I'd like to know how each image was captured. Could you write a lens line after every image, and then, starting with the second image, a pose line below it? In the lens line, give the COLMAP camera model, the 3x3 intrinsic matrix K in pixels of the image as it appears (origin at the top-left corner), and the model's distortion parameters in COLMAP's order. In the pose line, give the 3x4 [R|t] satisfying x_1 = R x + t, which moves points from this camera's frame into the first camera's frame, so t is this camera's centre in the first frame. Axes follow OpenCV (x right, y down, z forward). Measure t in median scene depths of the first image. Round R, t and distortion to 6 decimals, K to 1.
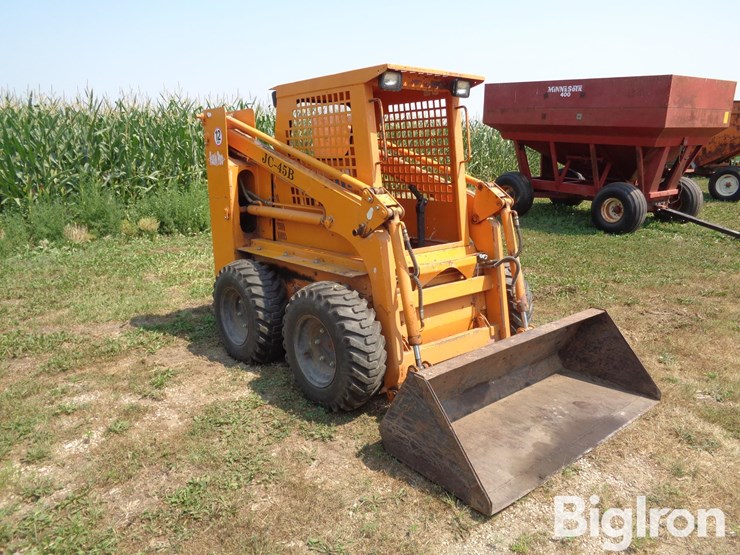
lens RADIAL K [[544.9, 0, 370.0], [0, 544.9, 277.5], [0, 0, 1]] dist [-0.024706, 0.000722]
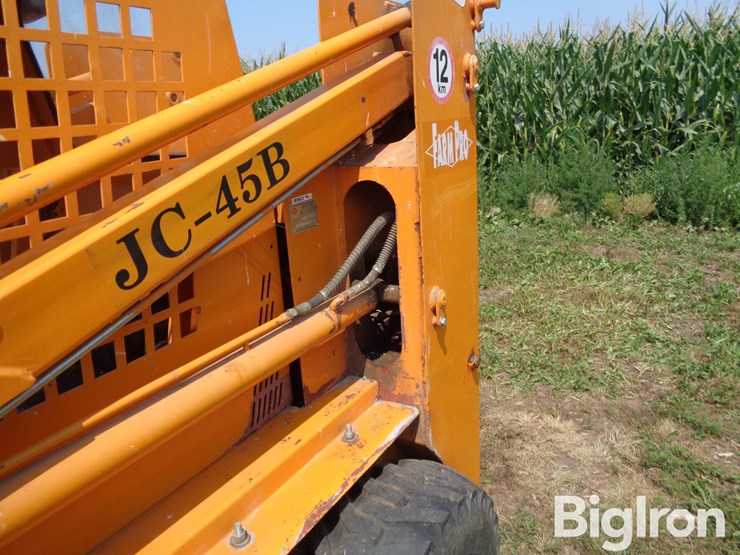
lens RADIAL K [[550.4, 0, 374.2], [0, 550.4, 273.9], [0, 0, 1]] dist [-0.009705, -0.003393]
pose [[0.325225, 0.253678, -0.910975, 0.318844], [-0.148928, 0.965064, 0.215572, -0.288889], [0.933836, 0.065560, 0.351643, 1.207871]]
